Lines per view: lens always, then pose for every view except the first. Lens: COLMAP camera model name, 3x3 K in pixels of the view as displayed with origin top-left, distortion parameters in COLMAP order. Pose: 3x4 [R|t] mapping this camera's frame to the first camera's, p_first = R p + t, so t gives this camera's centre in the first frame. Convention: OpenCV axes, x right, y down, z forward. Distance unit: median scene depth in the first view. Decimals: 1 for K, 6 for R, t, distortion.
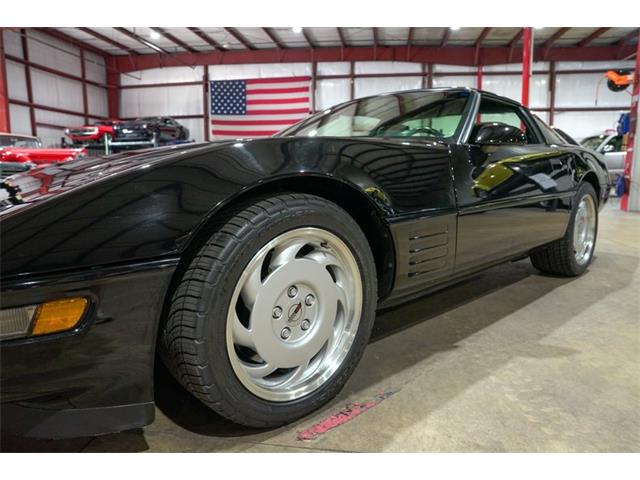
lens RADIAL K [[437.0, 0, 319.4], [0, 437.0, 240.7], [0, 0, 1]] dist [-0.131877, 0.101318]
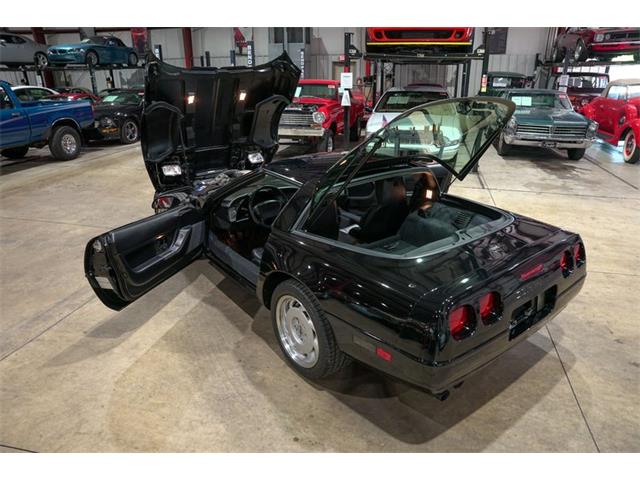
lens RADIAL K [[437.0, 0, 321.1], [0, 437.0, 241.4], [0, 0, 1]] dist [-0.131877, 0.101318]
pose [[-0.097031, 0.374971, -0.921944, 1.515986], [-0.150432, 0.910148, 0.386006, -0.620159], [0.983847, 0.176144, -0.031905, 1.108665]]
